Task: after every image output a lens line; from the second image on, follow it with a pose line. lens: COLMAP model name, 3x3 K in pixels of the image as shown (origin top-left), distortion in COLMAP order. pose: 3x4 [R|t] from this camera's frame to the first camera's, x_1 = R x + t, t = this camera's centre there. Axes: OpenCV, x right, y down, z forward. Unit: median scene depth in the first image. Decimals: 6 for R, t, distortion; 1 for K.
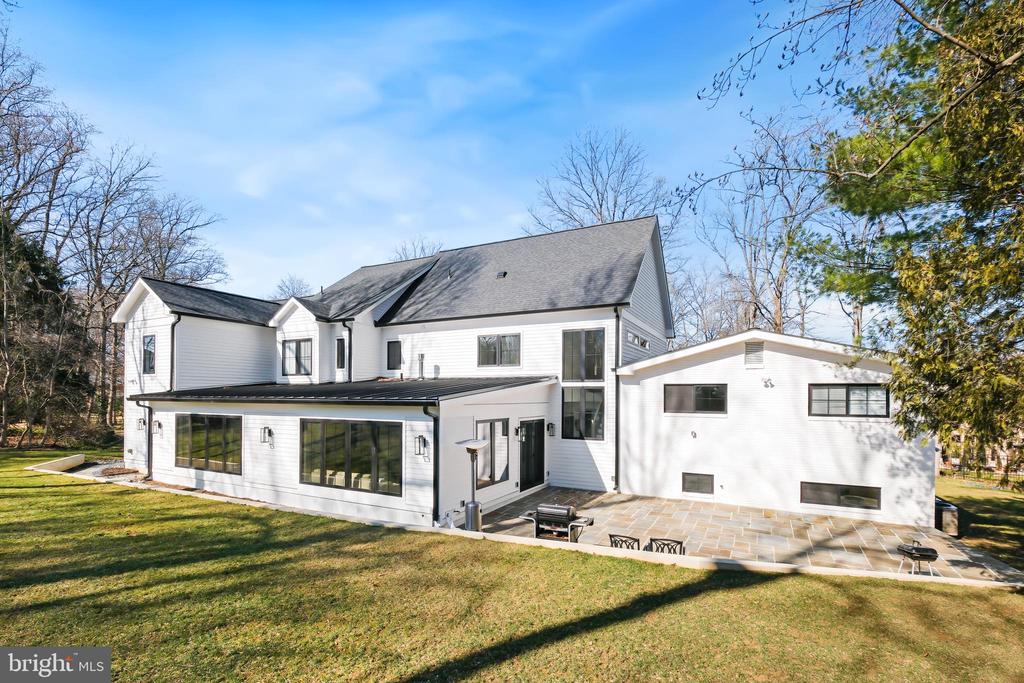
lens RADIAL K [[479.1, 0, 510.2], [0, 479.1, 397.6], [0, 0, 1]] dist [-0.003582, -0.000580]
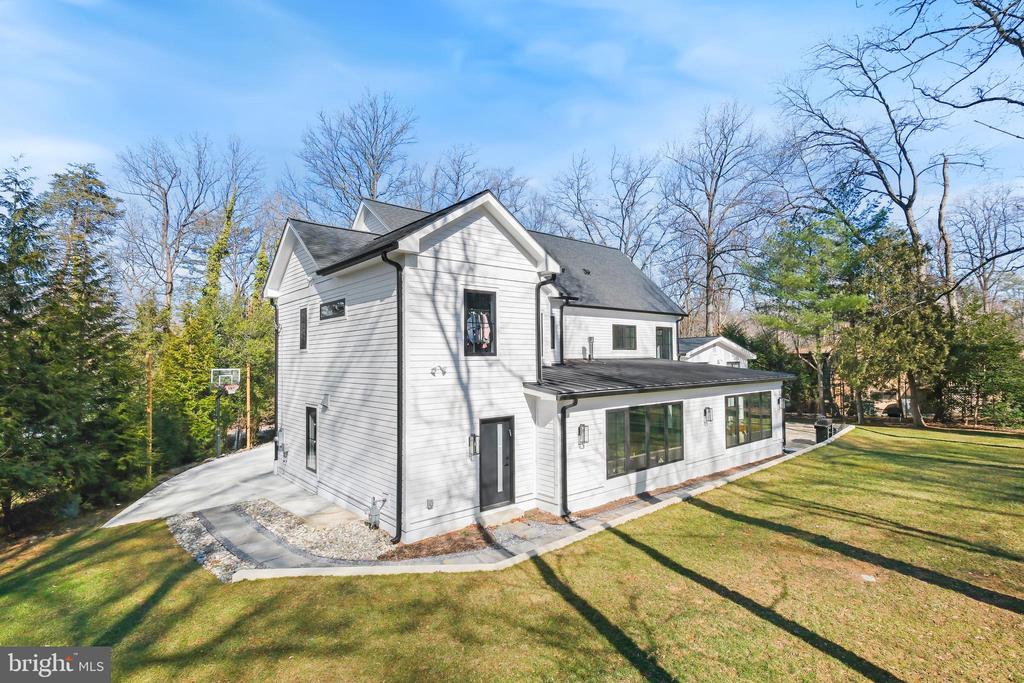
lens RADIAL K [[506.5, 0, 539.9], [0, 506.5, 341.5], [0, 0, 1]] dist [-0.000973, -0.000164]
pose [[0.344443, 0.022731, 0.938532, -1.567994], [0.014771, 0.999452, -0.029628, -0.056462], [-0.938691, 0.024068, 0.343919, 0.851128]]
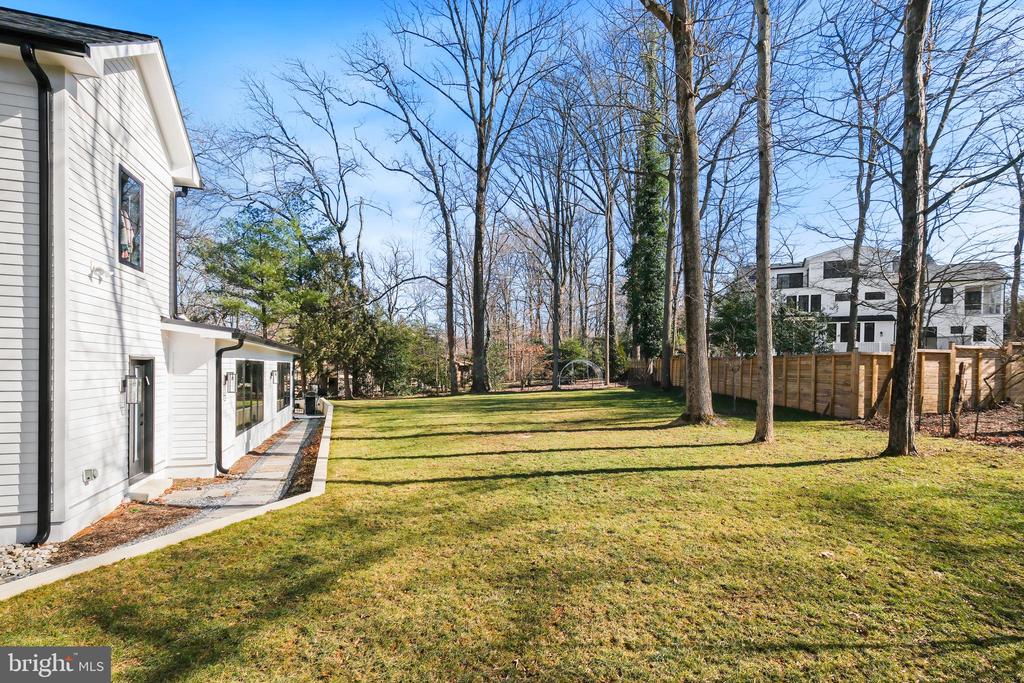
lens RADIAL K [[485.2, 0, 514.3], [0, 485.2, 374.6], [0, 0, 1]] dist [0.000231, -0.000042]
pose [[-0.721352, -0.022803, 0.692193, -1.535780], [-0.014259, 0.999735, 0.018075, 0.037487], [-0.692422, 0.003168, -0.721486, 1.276624]]
